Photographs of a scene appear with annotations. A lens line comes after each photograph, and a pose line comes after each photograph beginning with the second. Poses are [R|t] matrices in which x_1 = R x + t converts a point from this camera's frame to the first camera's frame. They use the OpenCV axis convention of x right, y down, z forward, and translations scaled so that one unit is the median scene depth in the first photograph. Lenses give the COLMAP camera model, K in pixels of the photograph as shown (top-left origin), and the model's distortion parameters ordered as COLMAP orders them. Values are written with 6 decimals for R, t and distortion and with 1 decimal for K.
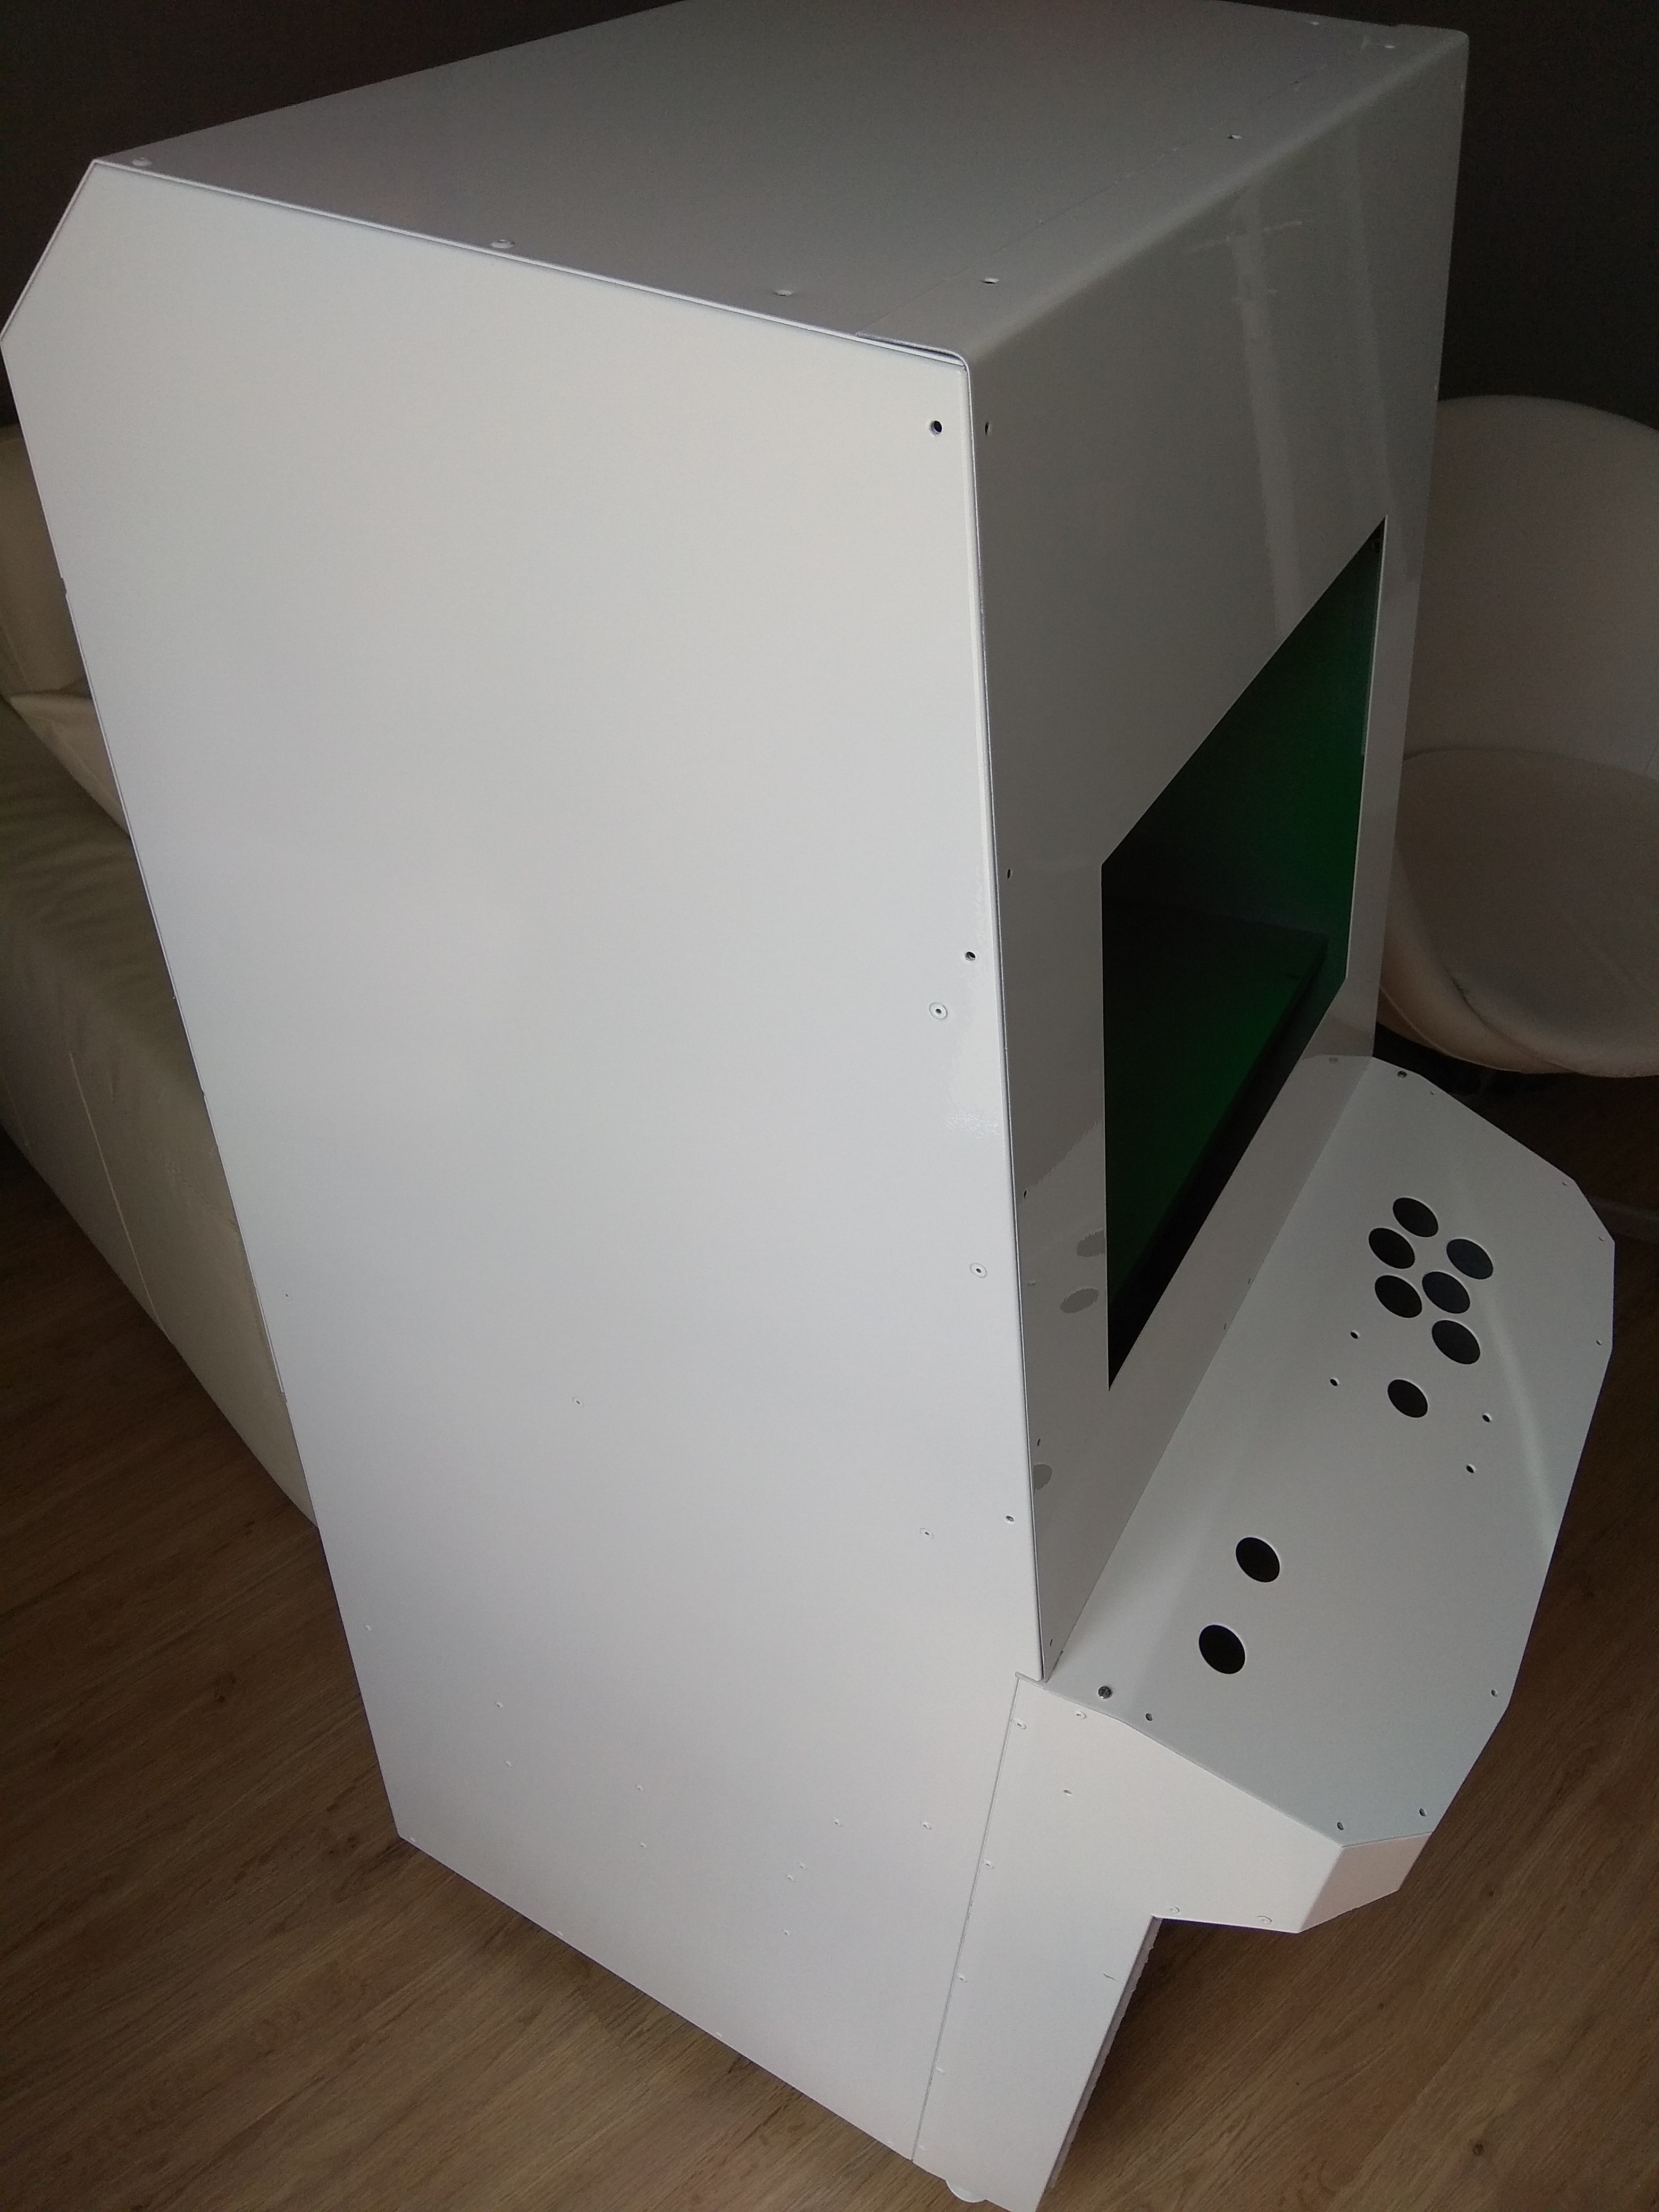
lens RADIAL K [[1717.7, 0, 829.5], [0, 1717.7, 1106.0], [0, 0, 1]] dist [0.038031, -0.053625]
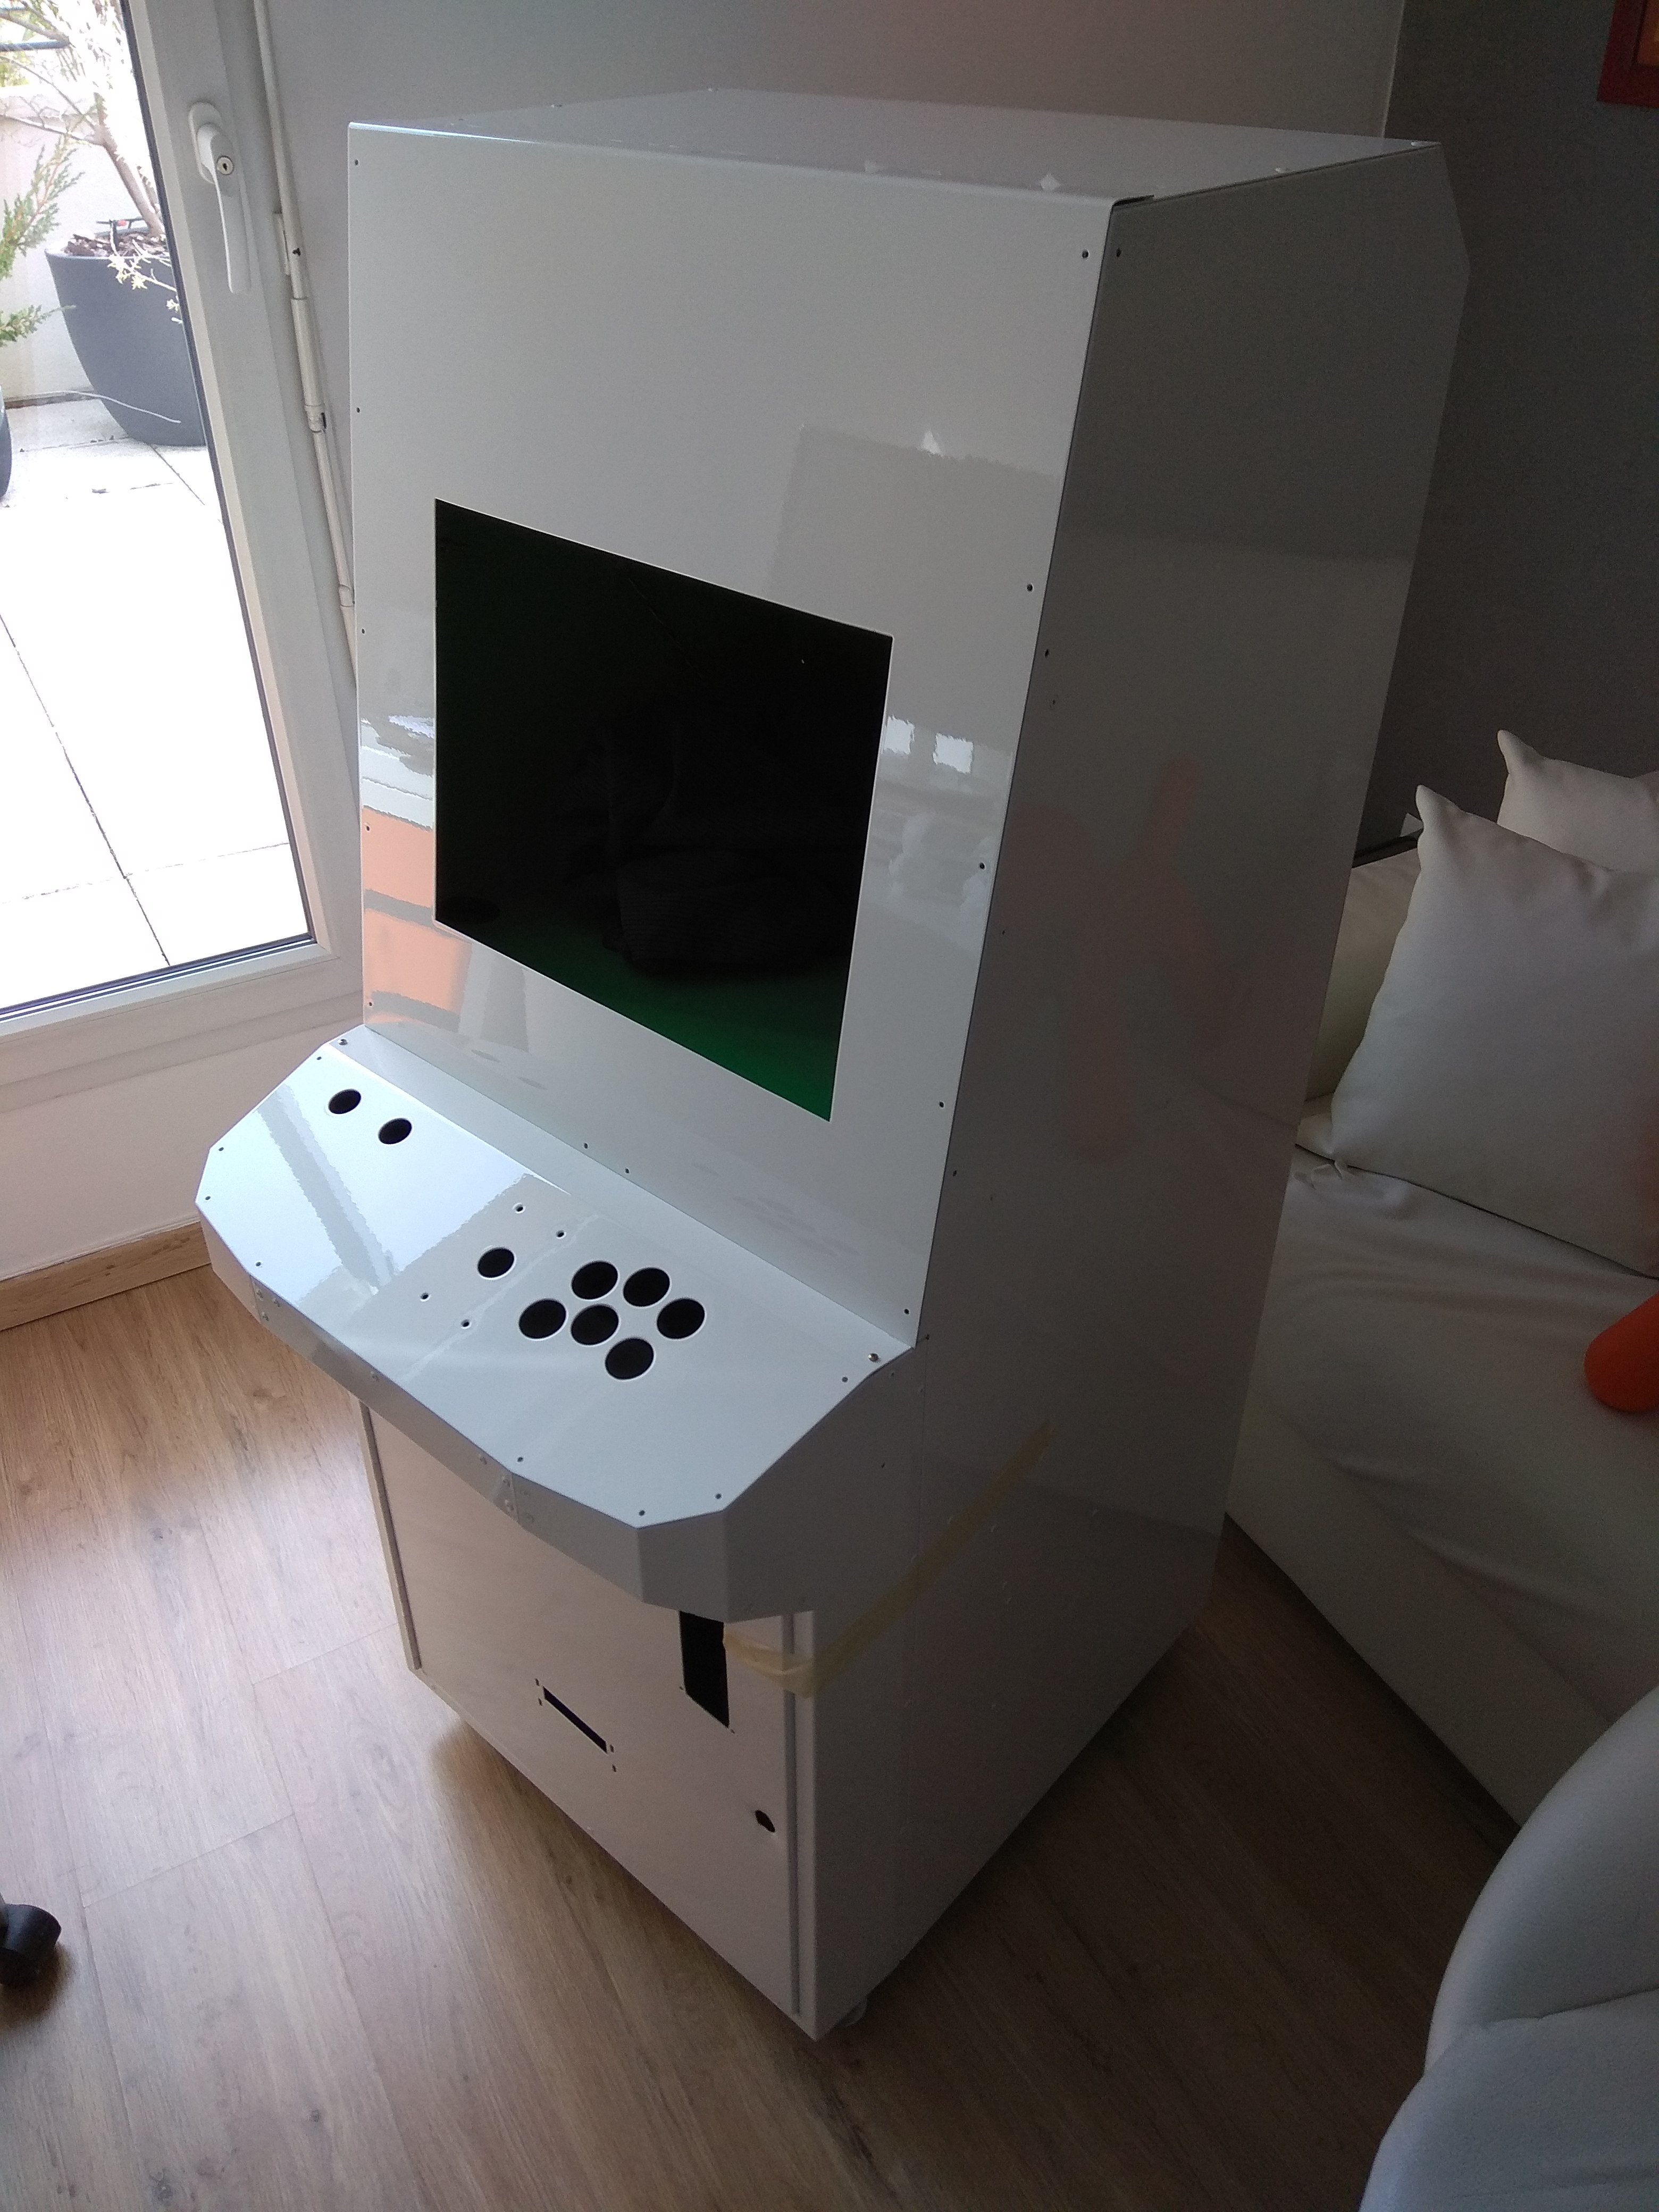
lens RADIAL K [[1717.7, 0, 829.5], [0, 1717.7, 1106.0], [0, 0, 1]] dist [0.038031, -0.053625]
pose [[-0.205136, 0.526978, -0.824750, 0.857165], [-0.665456, 0.542825, 0.512357, -0.450776], [0.717696, 0.653938, 0.239328, 0.596648]]
